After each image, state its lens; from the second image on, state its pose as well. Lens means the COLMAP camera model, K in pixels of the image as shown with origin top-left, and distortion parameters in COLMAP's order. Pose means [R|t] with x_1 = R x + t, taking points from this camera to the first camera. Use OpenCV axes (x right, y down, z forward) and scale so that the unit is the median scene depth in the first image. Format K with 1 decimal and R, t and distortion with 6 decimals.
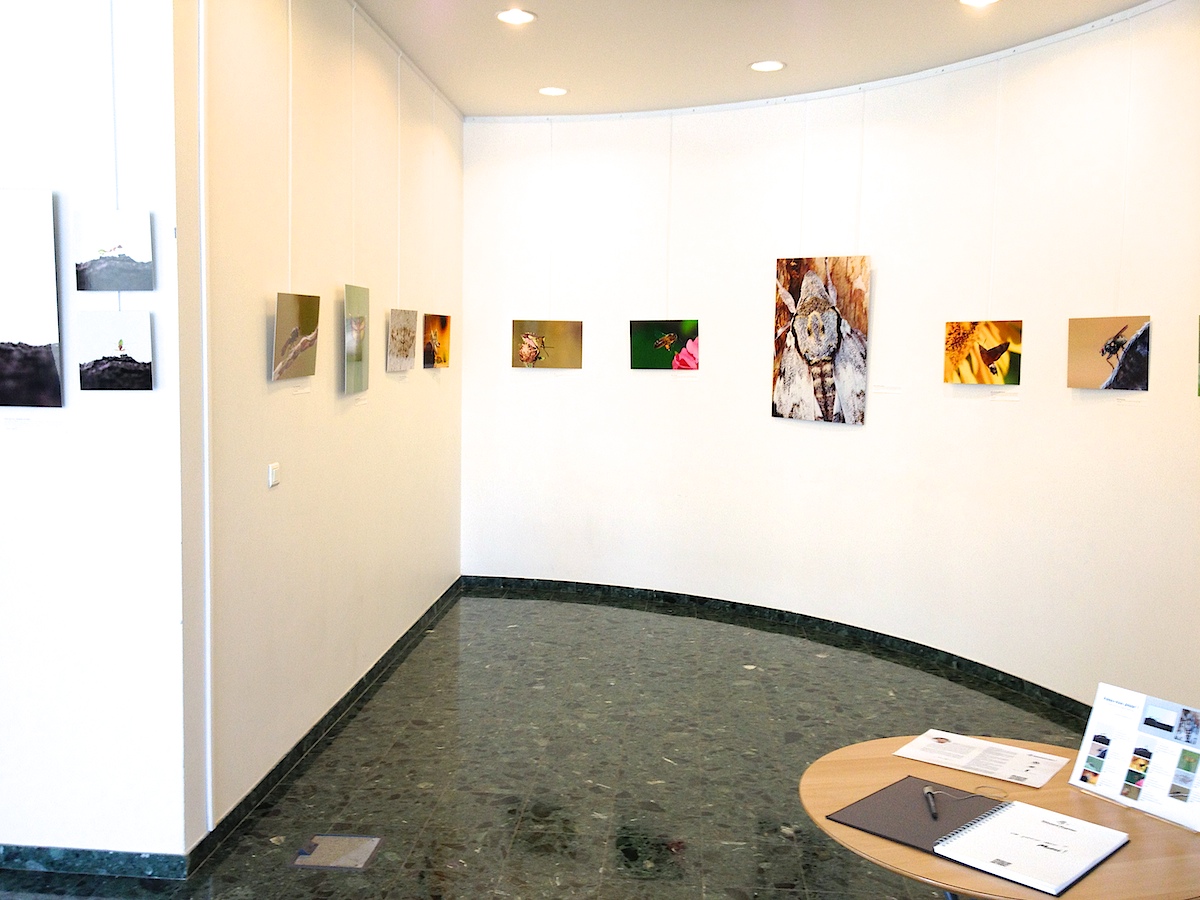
lens RADIAL K [[1222.8, 0, 598.0], [0, 1222.8, 452.4], [0, 0, 1]] dist [0.066206, 0.000000]
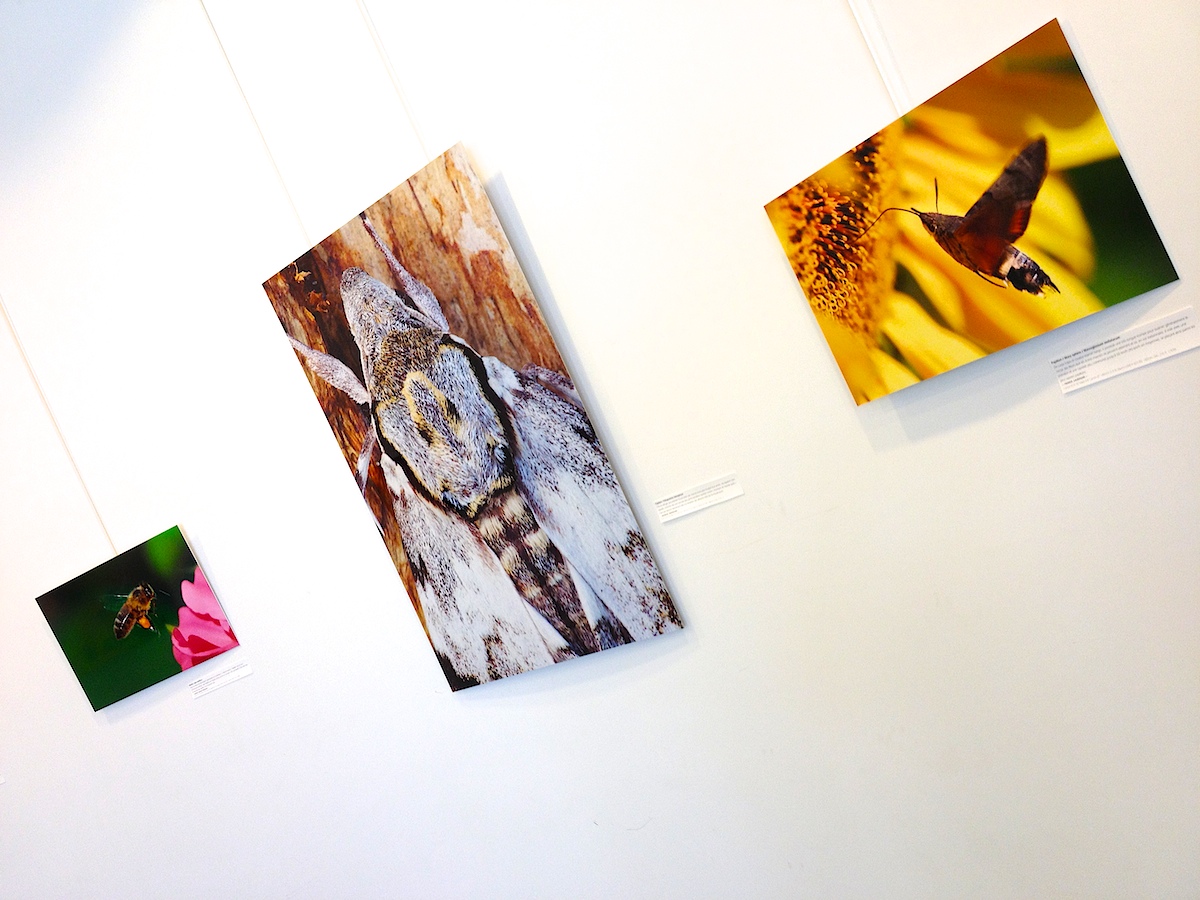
lens RADIAL K [[1222.8, 0, 600.0], [0, 1222.8, 449.1], [0, 0, 1]] dist [0.066206, 0.000000]
pose [[0.897239, -0.428608, 0.106103, 0.184677], [0.437321, 0.895777, -0.079585, -0.048278], [-0.060934, 0.117808, 0.991165, 0.688129]]
